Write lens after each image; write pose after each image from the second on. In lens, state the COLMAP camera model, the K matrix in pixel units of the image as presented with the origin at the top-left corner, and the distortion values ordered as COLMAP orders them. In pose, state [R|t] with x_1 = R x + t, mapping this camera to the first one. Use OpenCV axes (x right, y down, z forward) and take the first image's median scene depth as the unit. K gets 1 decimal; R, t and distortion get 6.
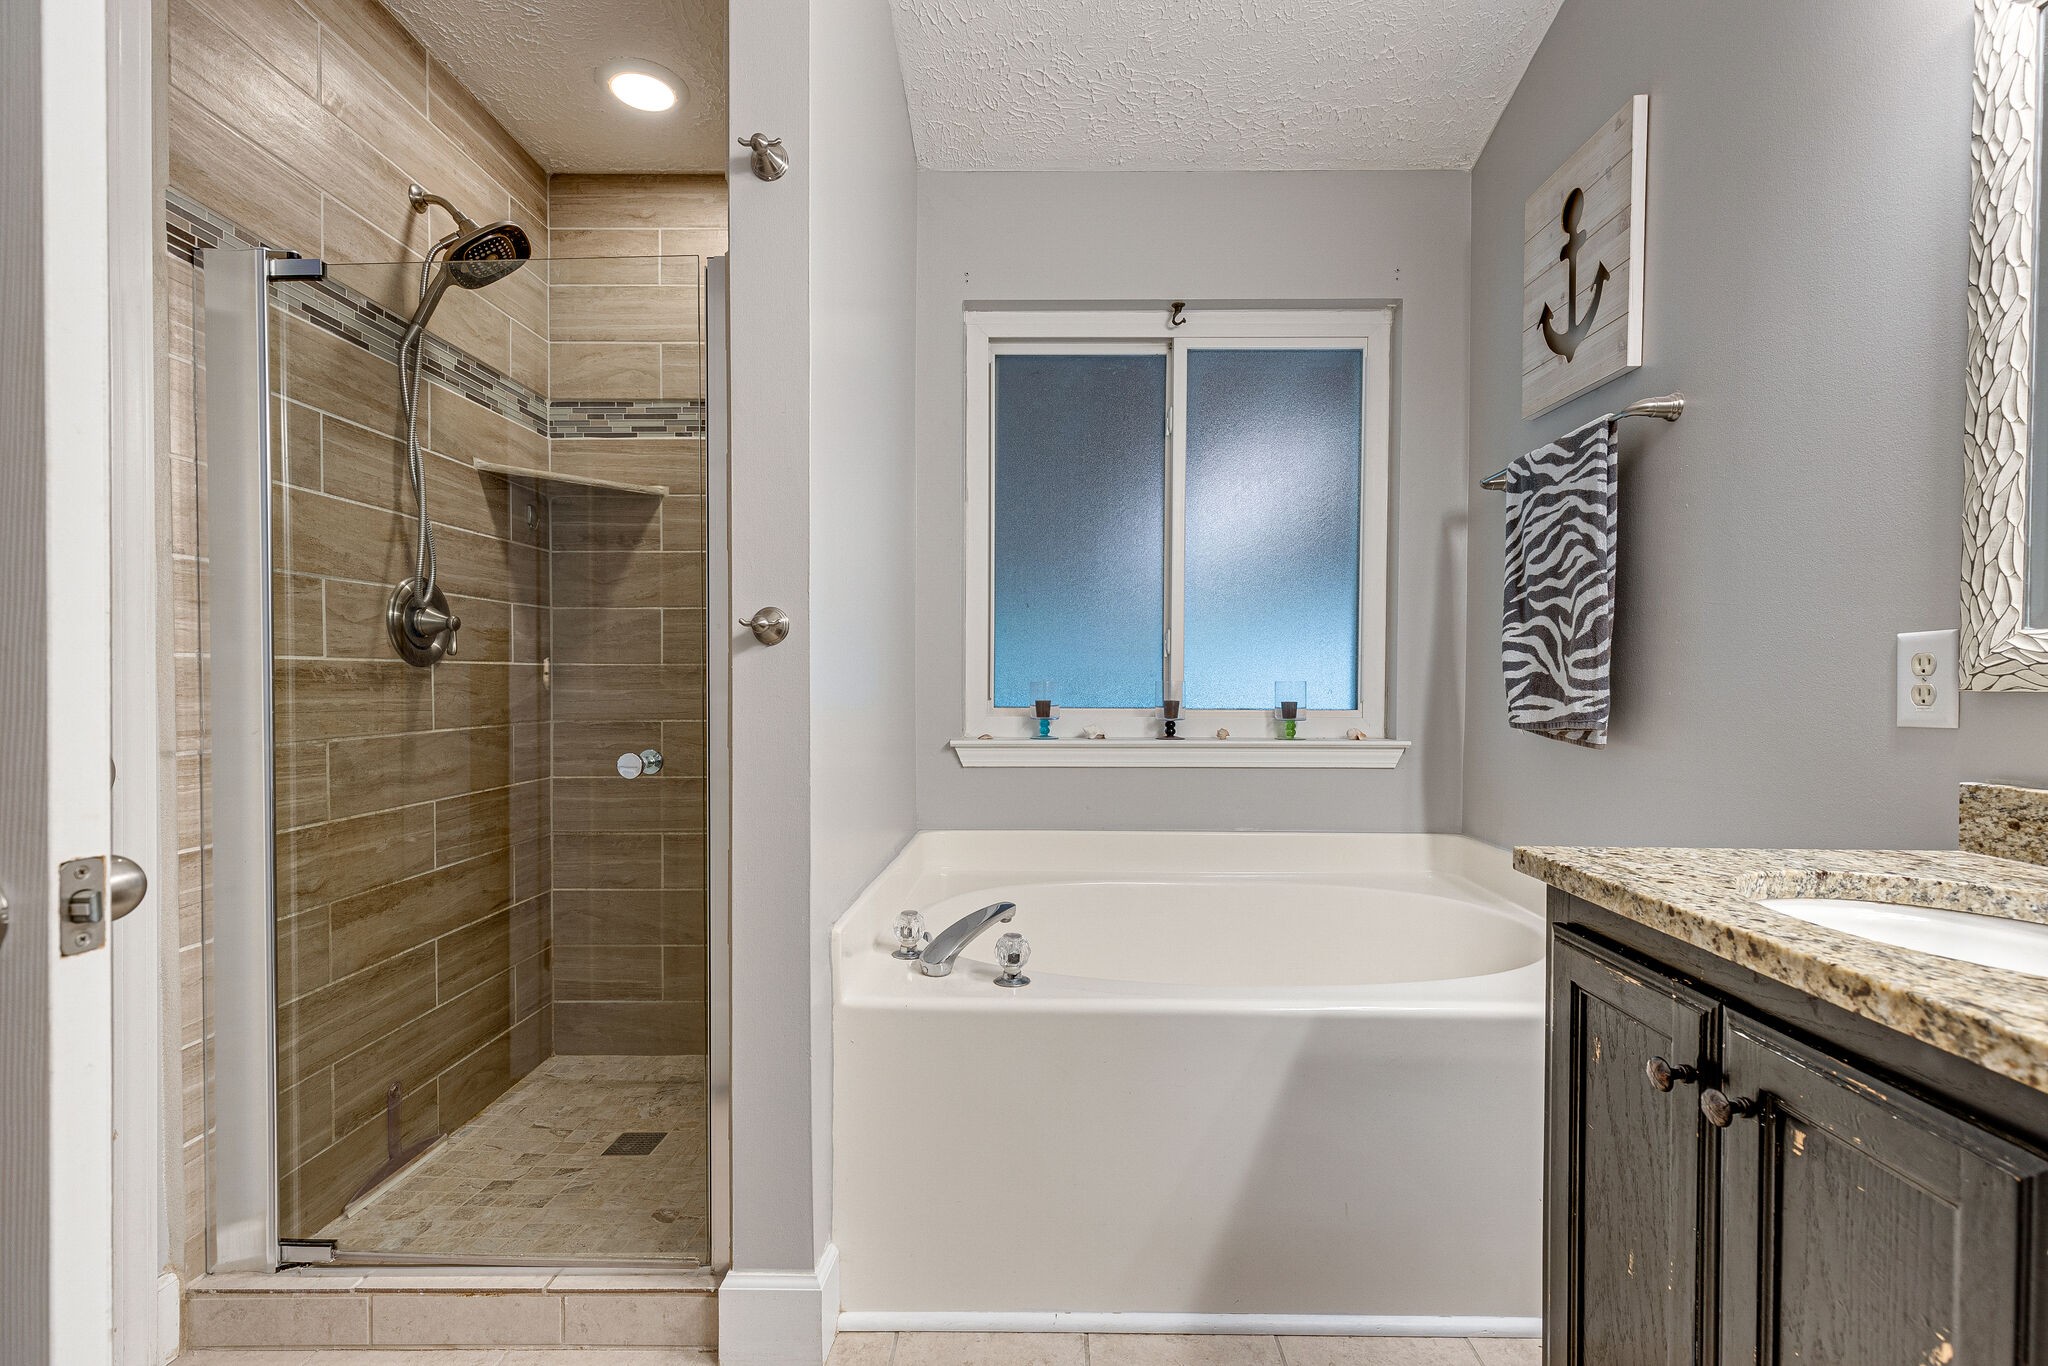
lens RADIAL K [[926.8, 0, 1030.8], [0, 926.8, 685.0], [0, 0, 1]] dist [0.003471, 0.000051]
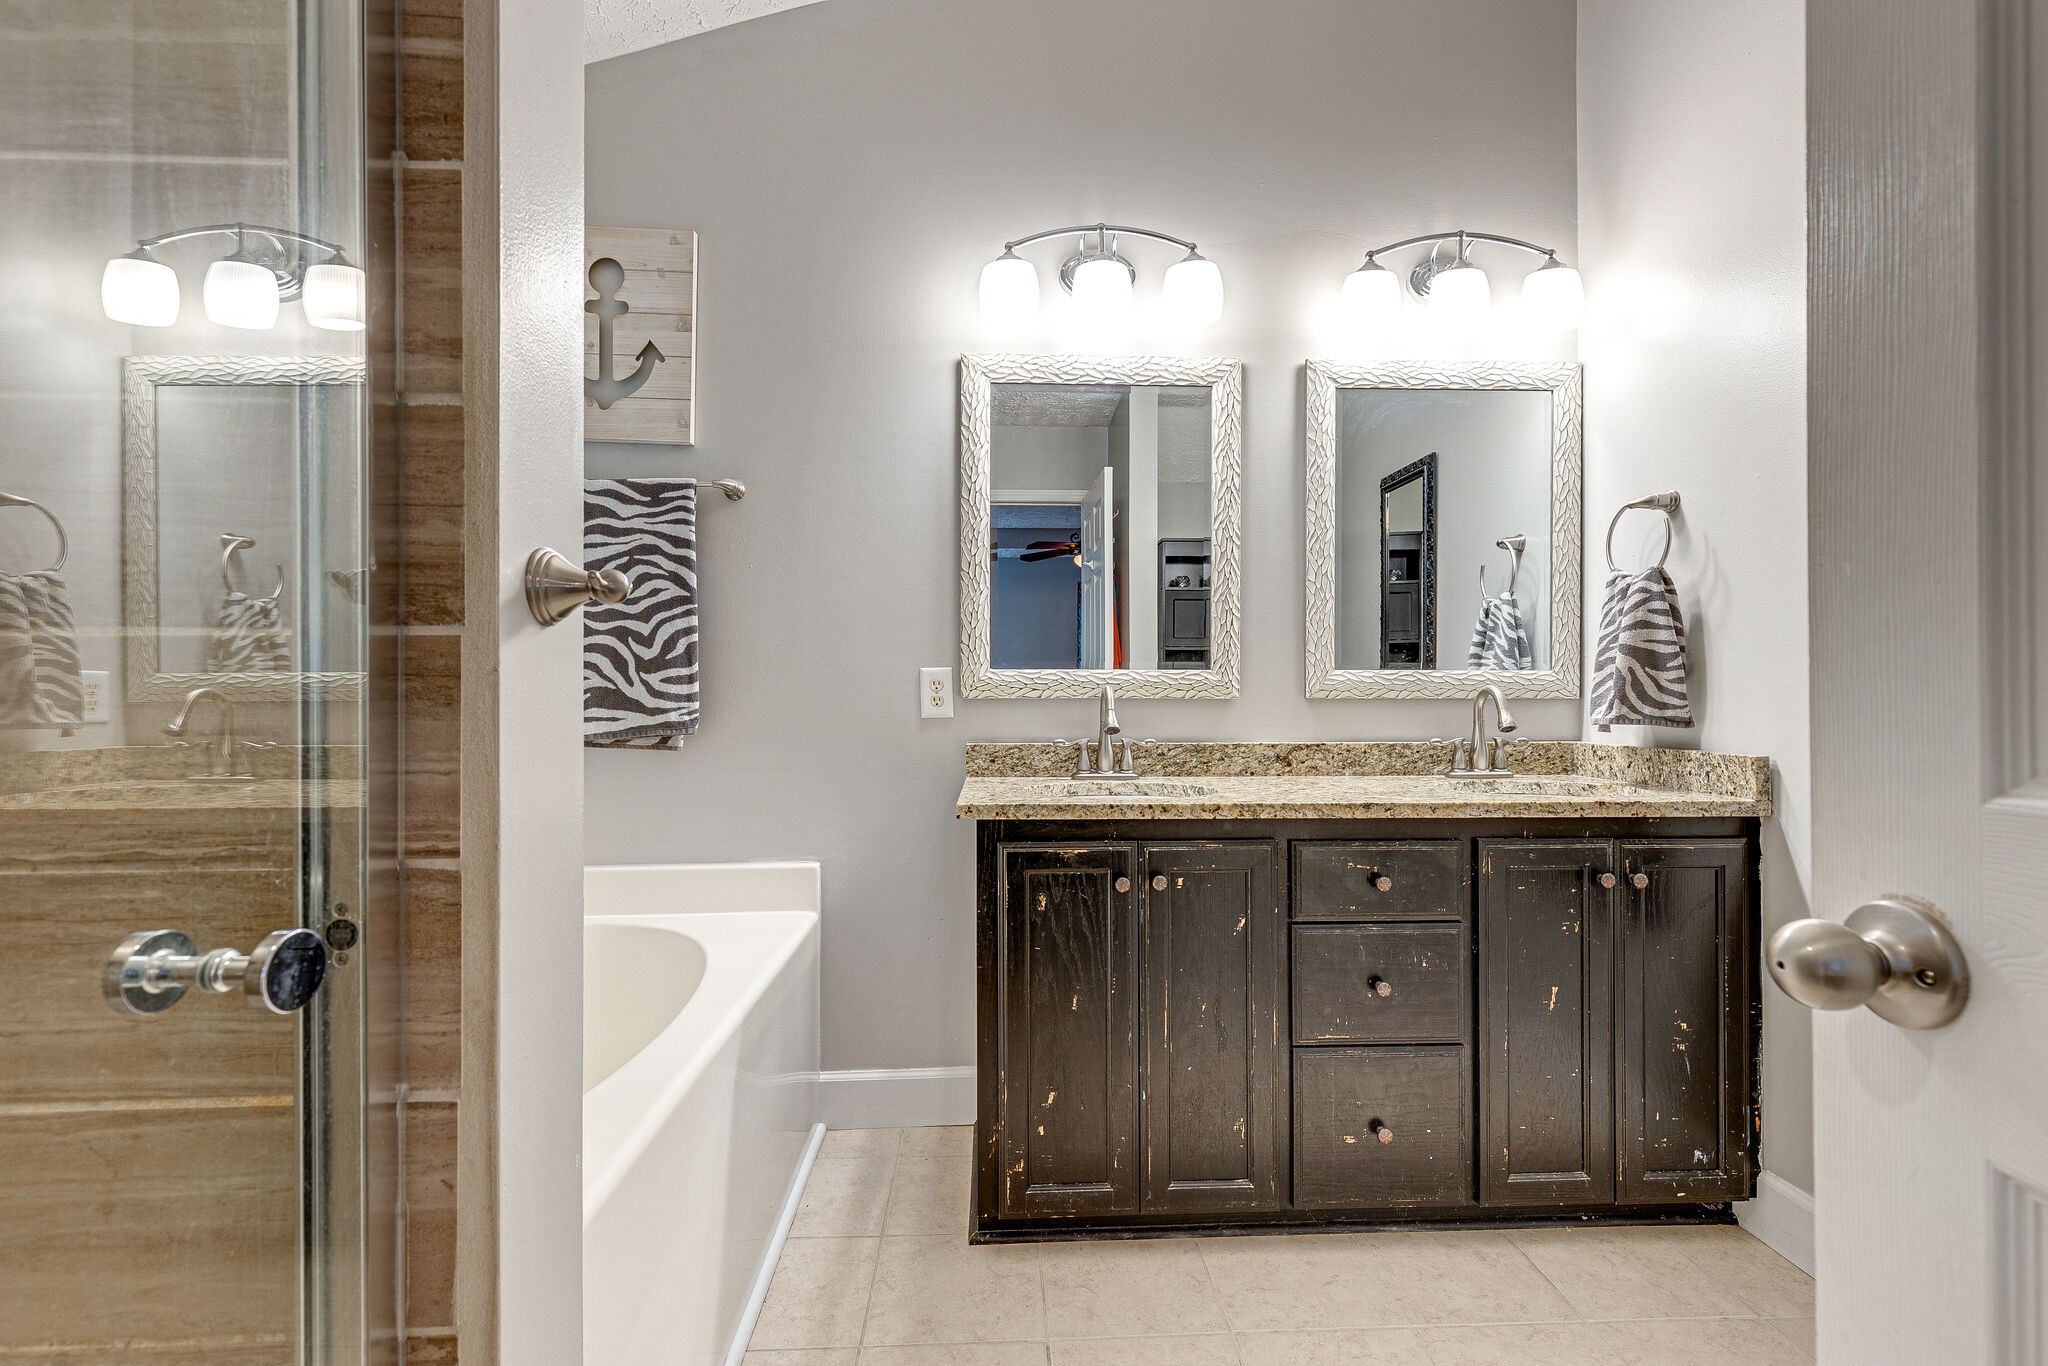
lens RADIAL K [[926.8, 0, 1027.2], [0, 926.8, 691.9], [0, 0, 1]] dist [0.003471, 0.000051]
pose [[-0.079212, -0.001255, 0.996857, -0.624564], [0.008078, 0.999966, 0.001901, -0.006407], [-0.996825, 0.008204, -0.079199, 0.636028]]
